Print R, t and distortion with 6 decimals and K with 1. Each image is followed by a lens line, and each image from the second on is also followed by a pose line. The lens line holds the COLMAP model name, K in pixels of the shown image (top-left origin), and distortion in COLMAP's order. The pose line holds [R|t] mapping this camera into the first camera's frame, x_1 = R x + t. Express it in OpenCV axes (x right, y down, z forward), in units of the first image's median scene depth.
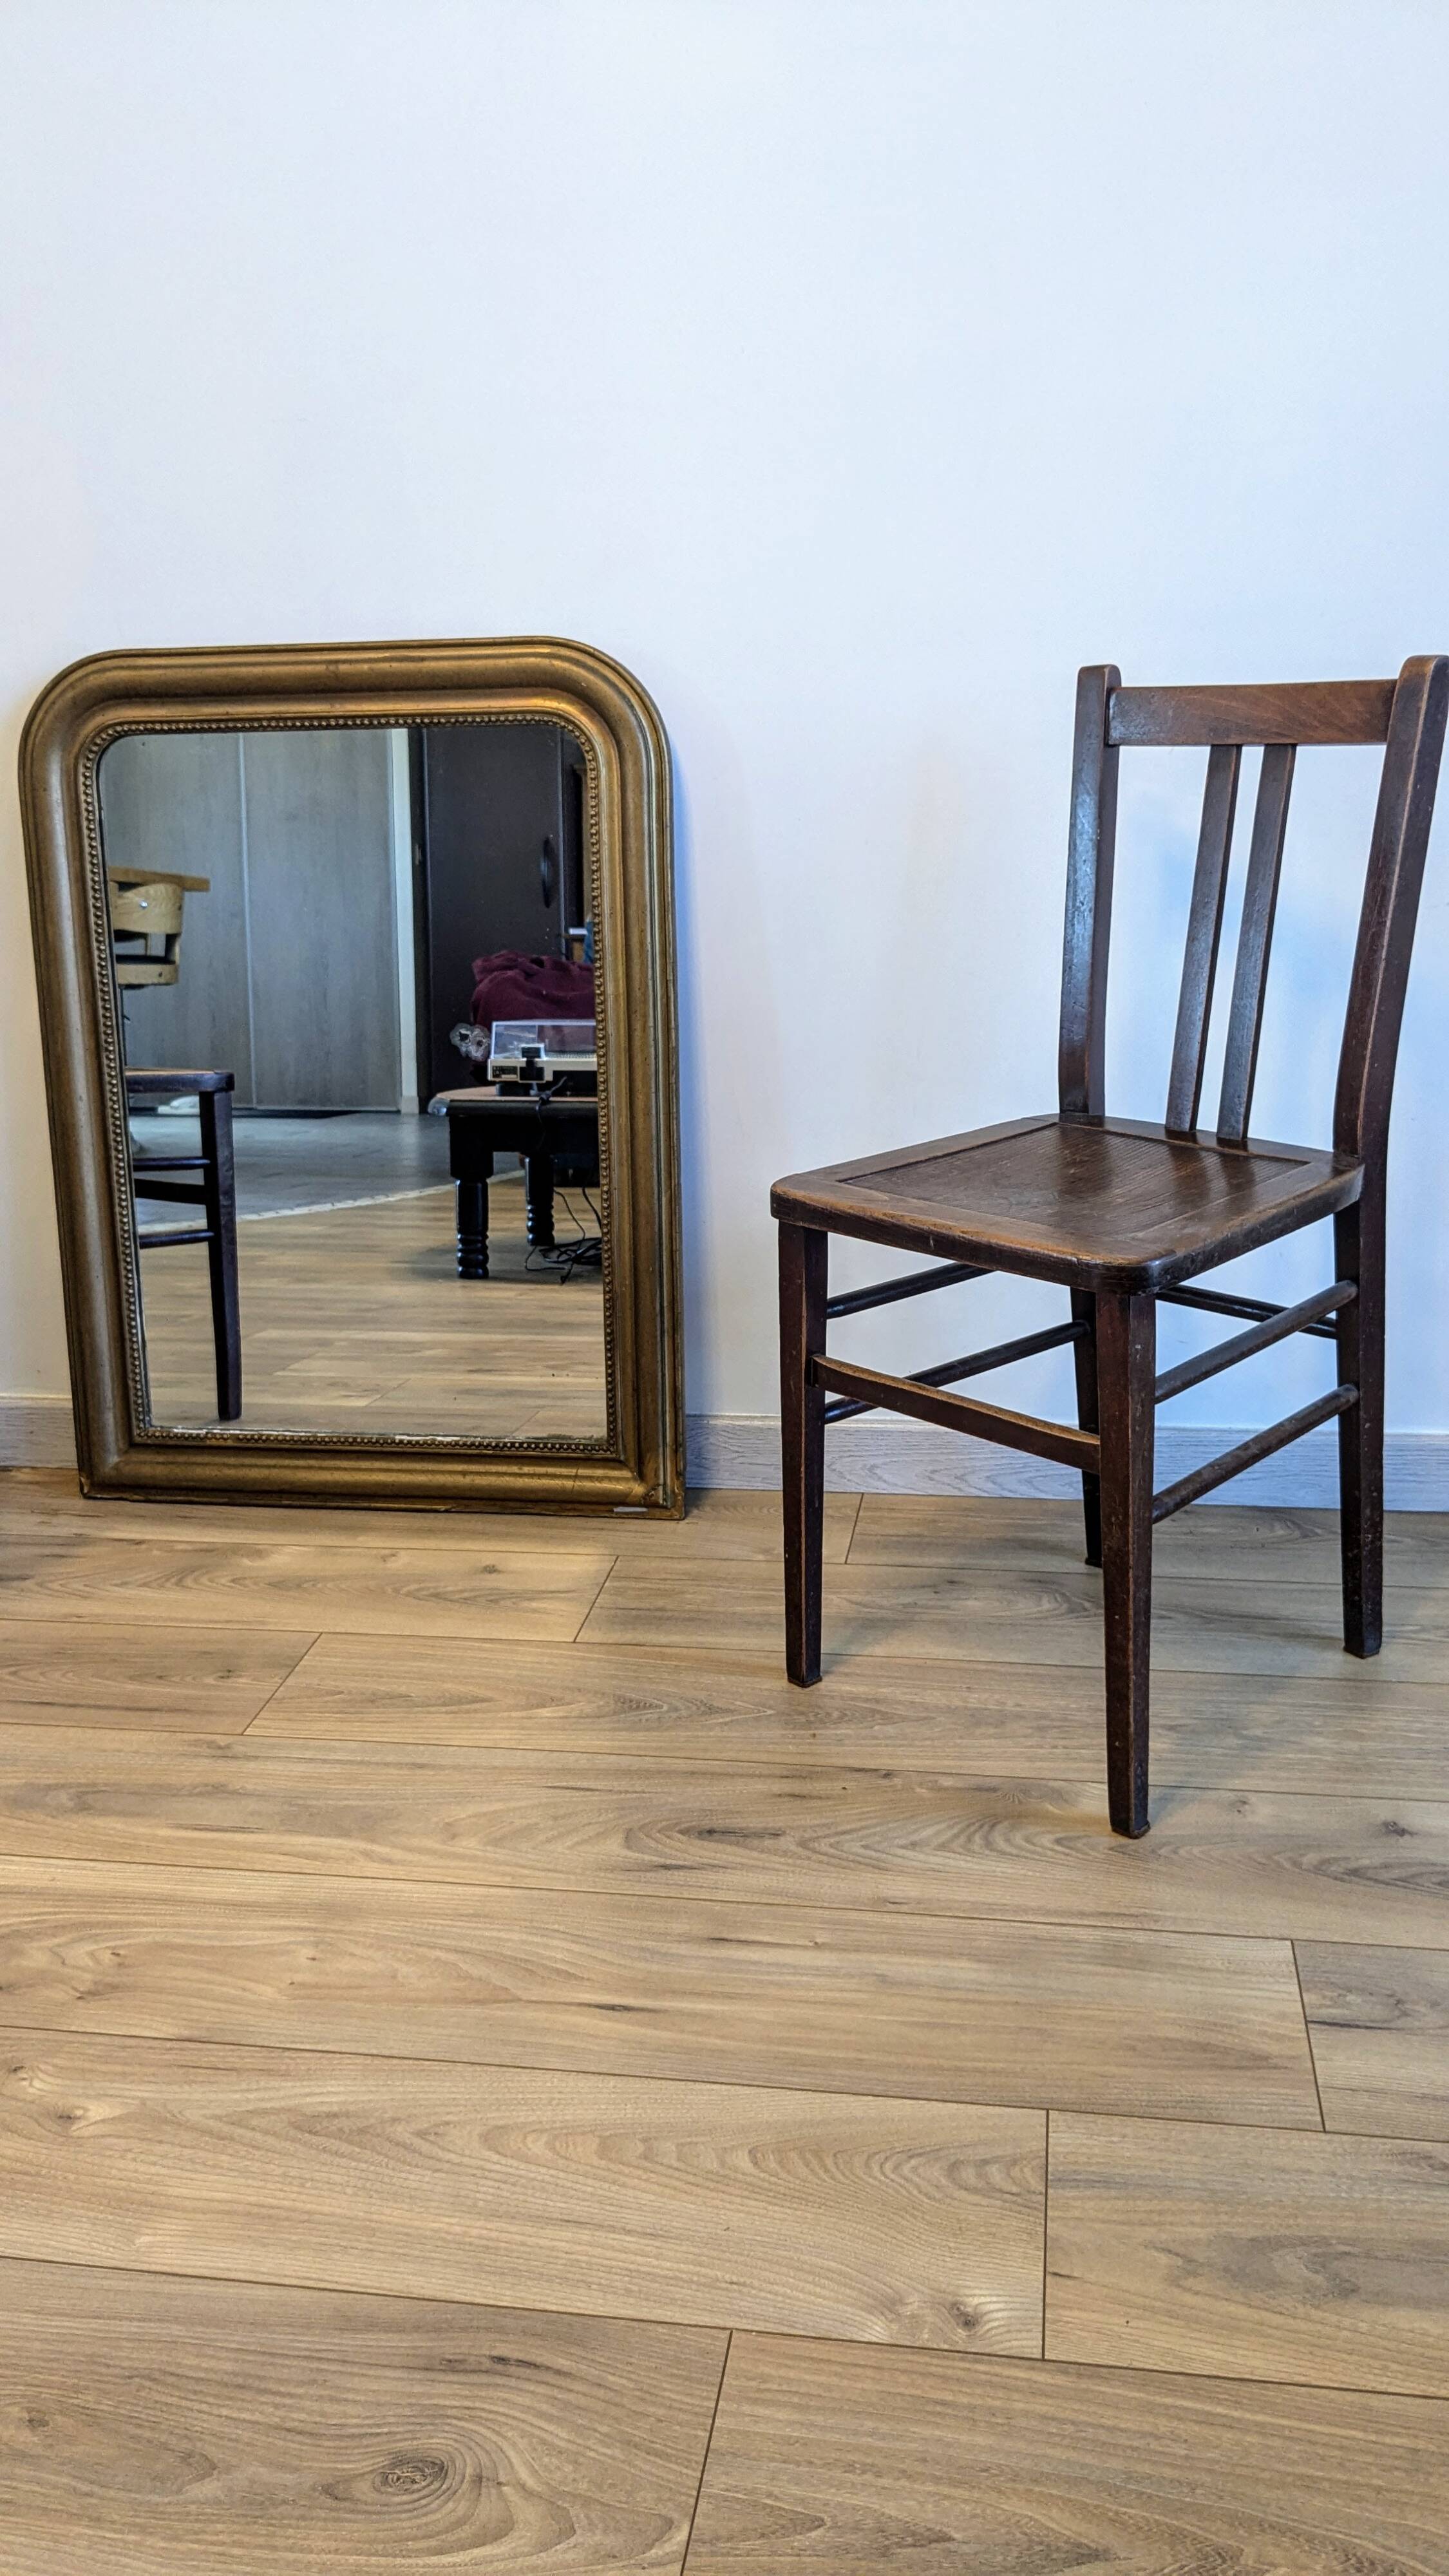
lens RADIAL K [[2065.2, 0, 746.1], [0, 2065.2, 1280.9], [0, 0, 1]] dist [0.037475, -0.077439]
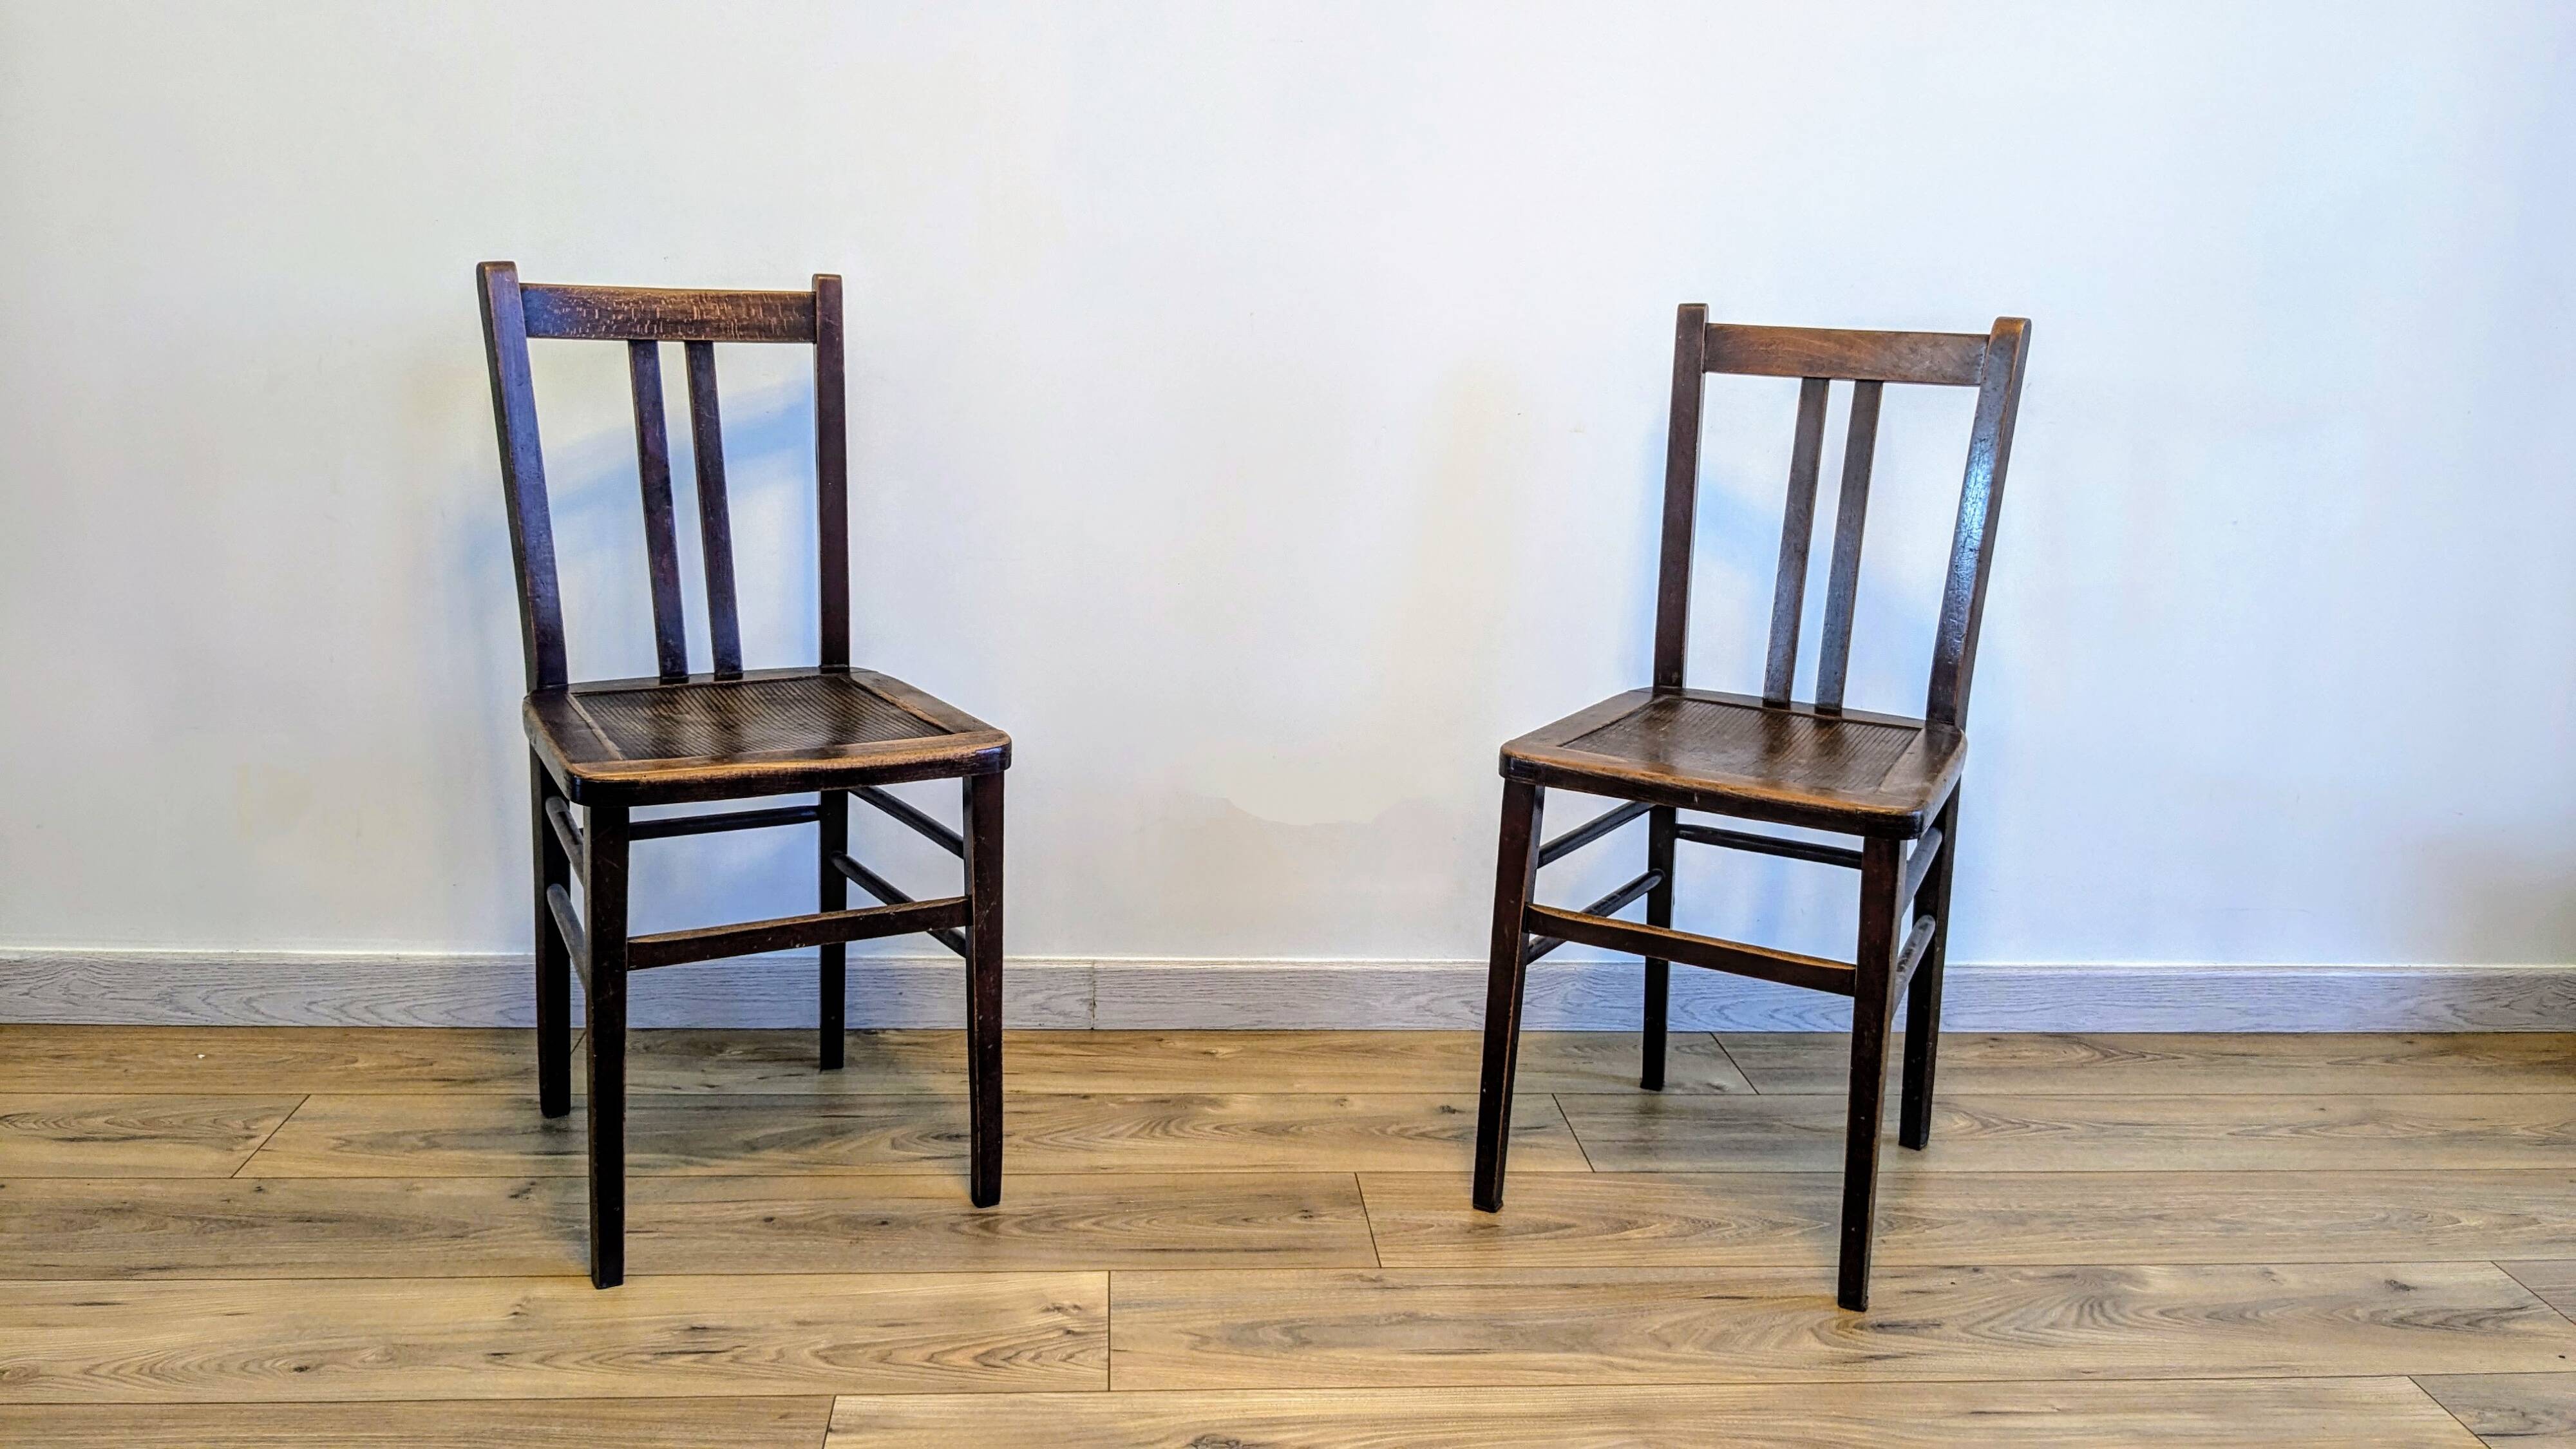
lens RADIAL K [[2065.2, 0, 1311.9], [0, 2065.2, 686.7], [0, 0, 1]] dist [0.037475, -0.077439]
pose [[0.967585, 0.014686, 0.252117, -0.549023], [0.005168, 0.996947, -0.077907, 0.005812], [-0.252491, 0.076684, 0.964556, -0.031218]]
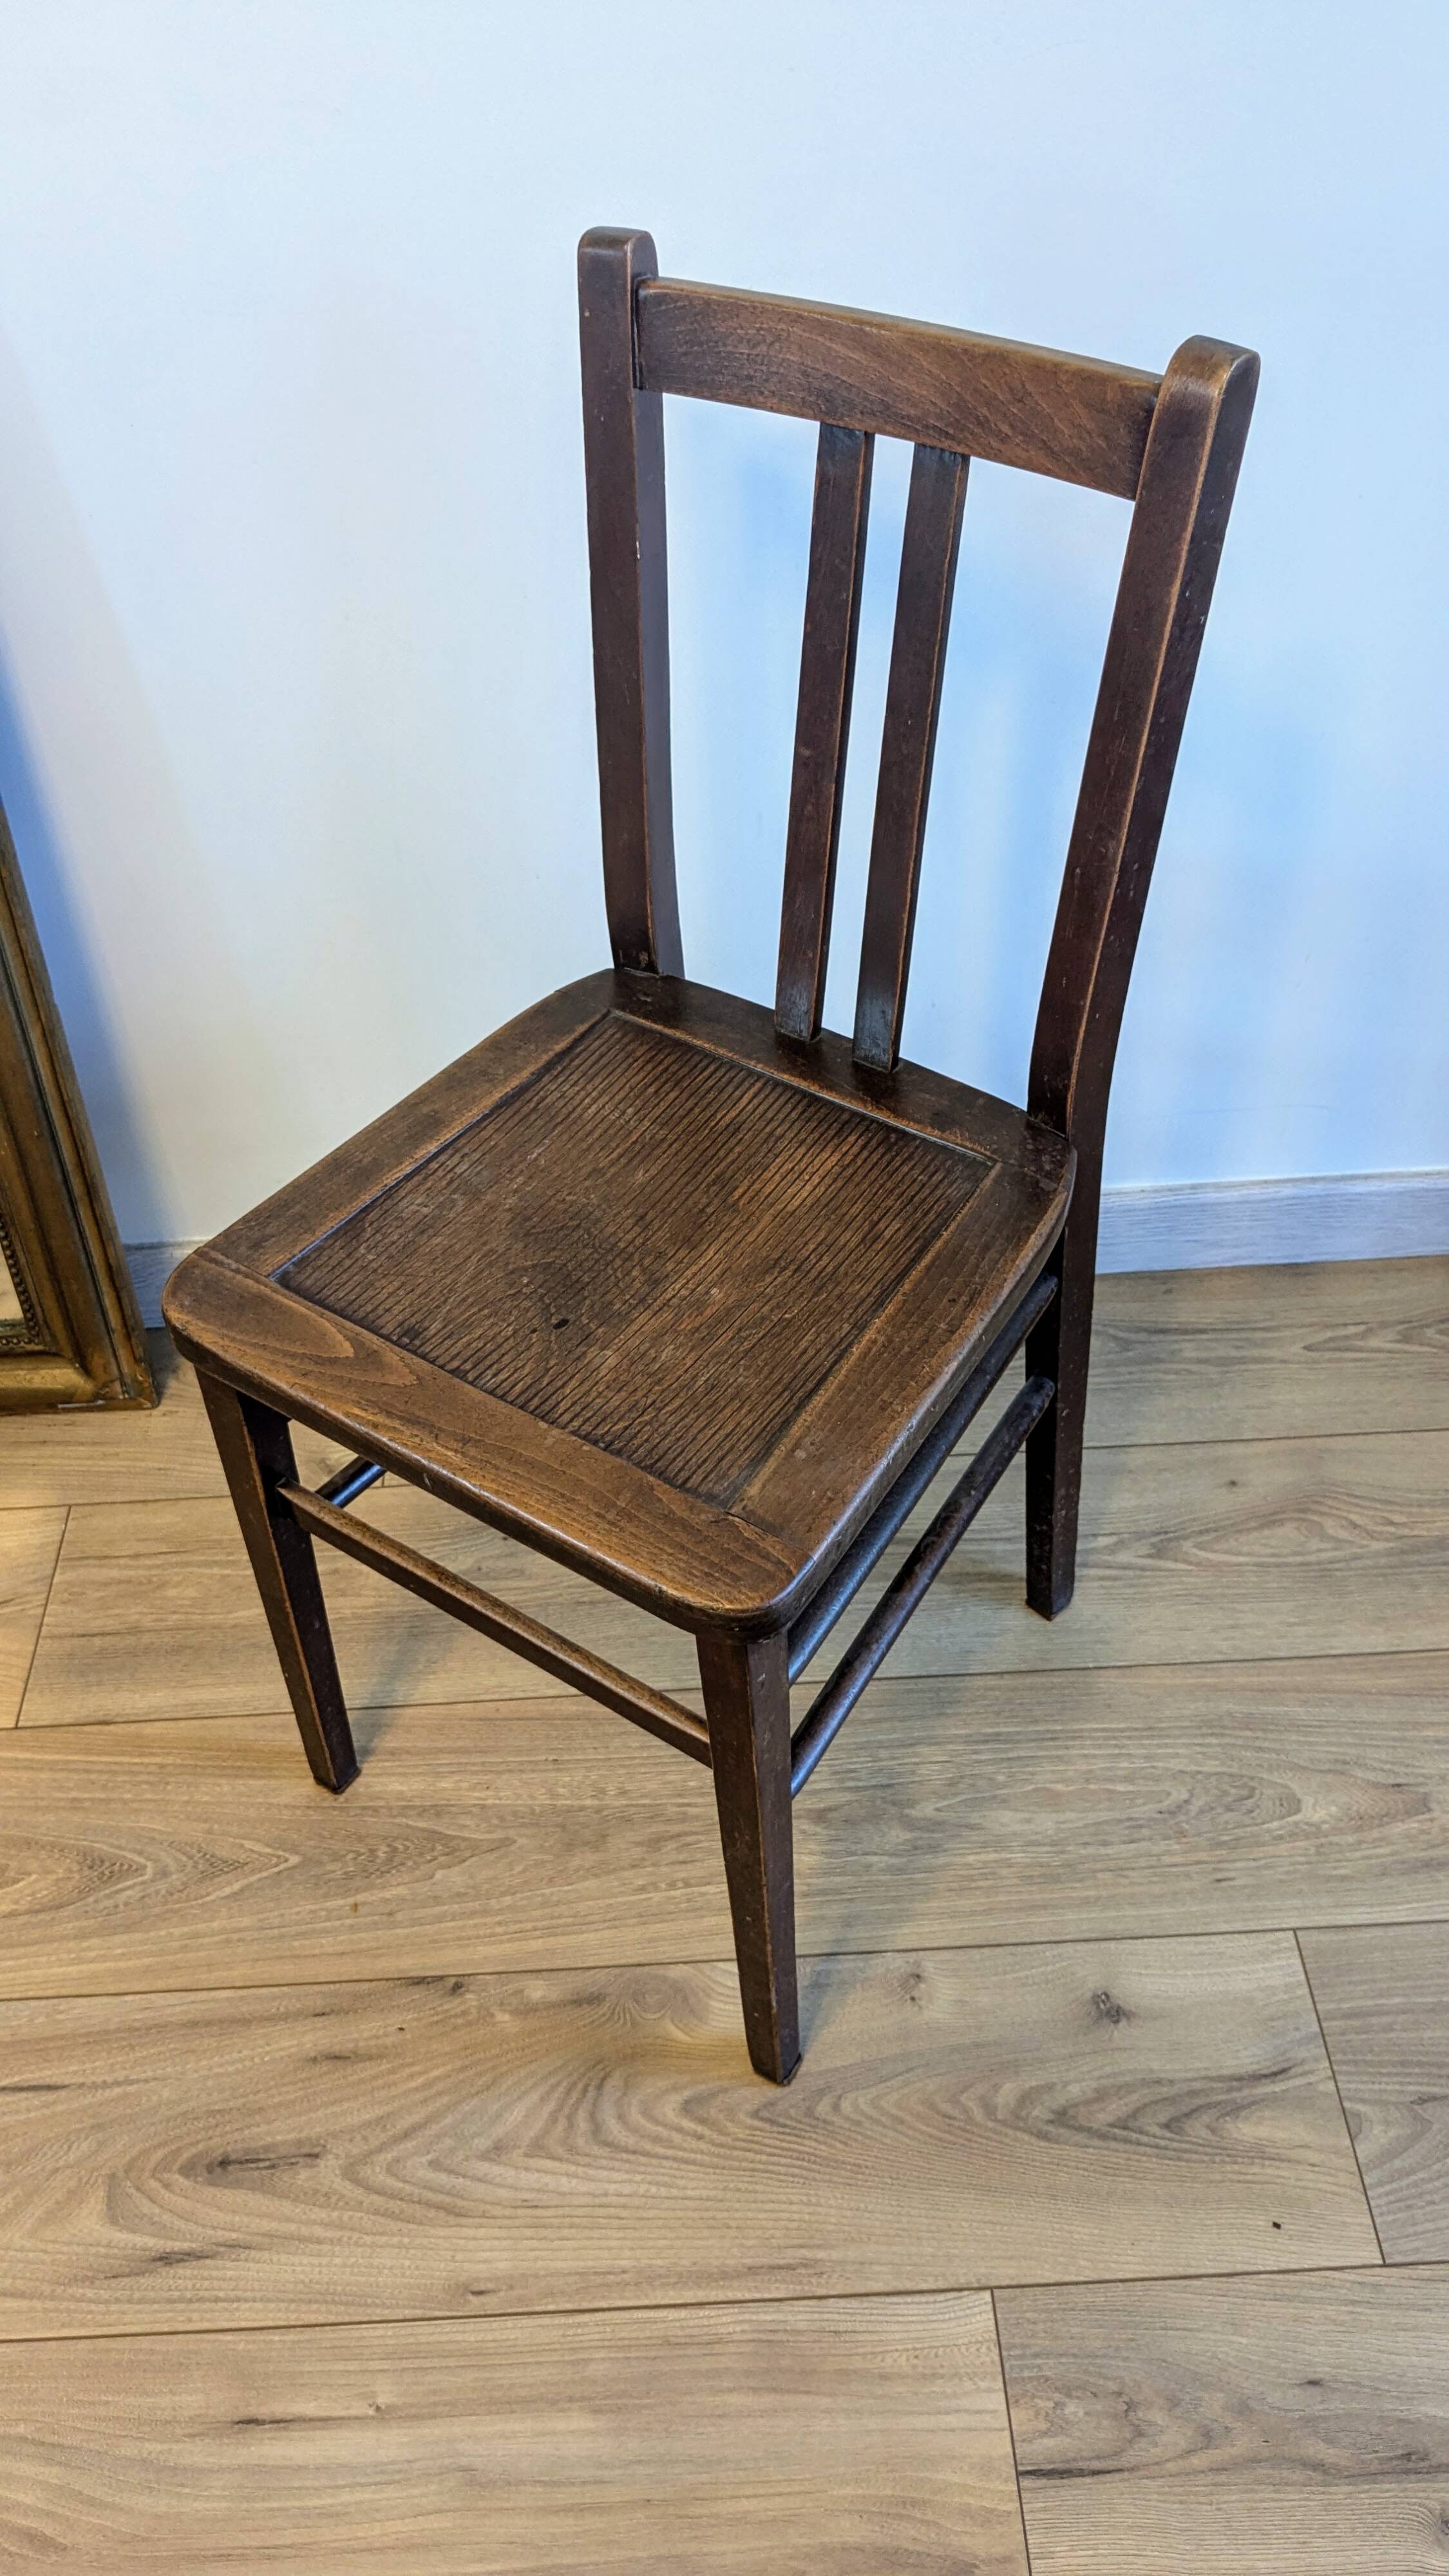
lens RADIAL K [[2065.2, 0, 713.6], [0, 2065.2, 1269.2], [0, 0, 1]] dist [0.037475, -0.077439]
pose [[0.981234, -0.135335, 0.137347, 0.087133], [0.060267, 0.891873, 0.448253, -0.309317], [-0.183160, -0.431563, 0.883292, 0.409090]]
